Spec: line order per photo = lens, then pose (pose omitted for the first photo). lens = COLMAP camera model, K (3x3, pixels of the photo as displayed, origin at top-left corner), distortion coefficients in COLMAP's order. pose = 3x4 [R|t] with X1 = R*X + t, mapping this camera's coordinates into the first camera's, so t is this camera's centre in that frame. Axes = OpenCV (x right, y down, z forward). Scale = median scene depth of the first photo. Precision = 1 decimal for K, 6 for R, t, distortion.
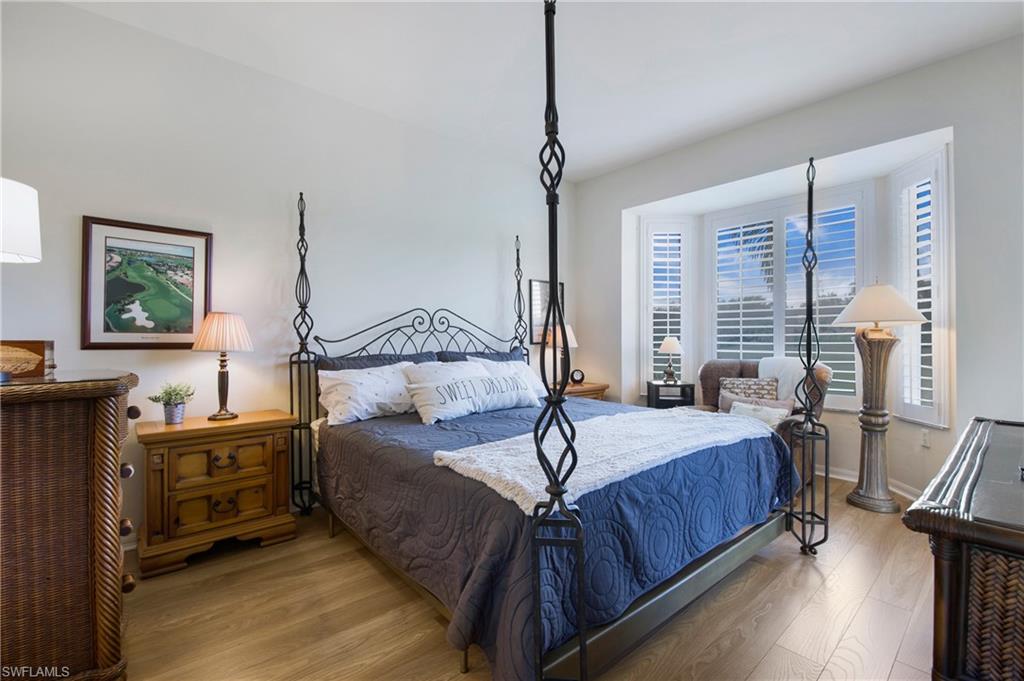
lens RADIAL K [[442.9, 0, 512.0], [0, 442.9, 340.5], [0, 0, 1]] dist [-0.001817, -0.013318]
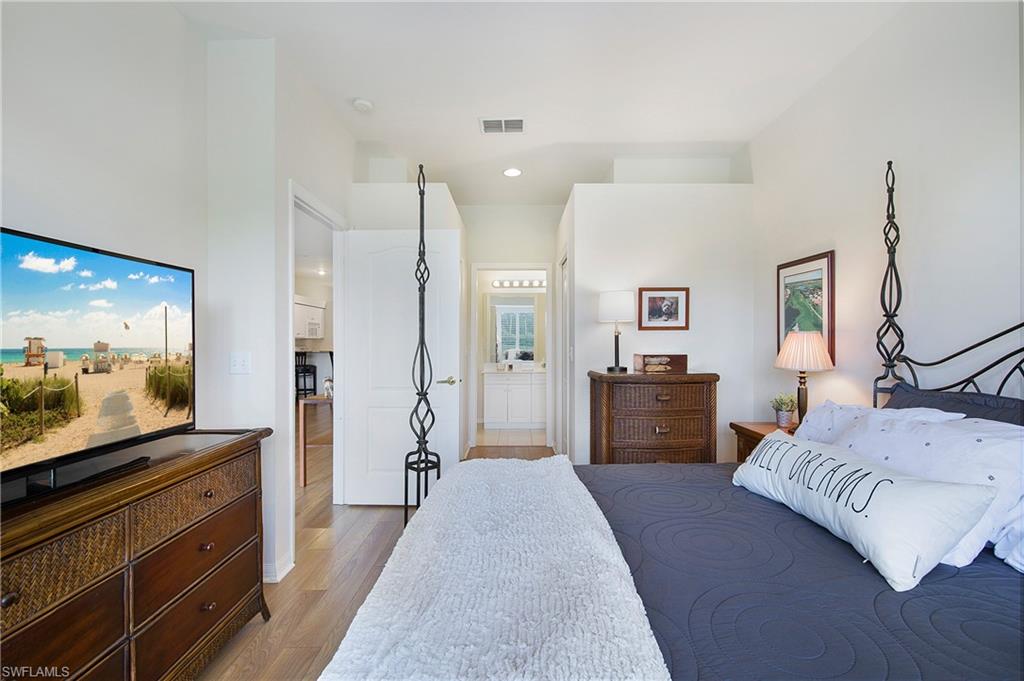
lens RADIAL K [[433.8, 0, 512.0], [0, 433.8, 340.5], [0, 0, 1]] dist [-0.000018, -0.000384]
pose [[-0.645354, -0.001990, -0.763881, 0.561601], [0.000816, 0.999994, -0.003294, -0.038396], [0.763883, -0.002749, -0.645349, 1.135687]]
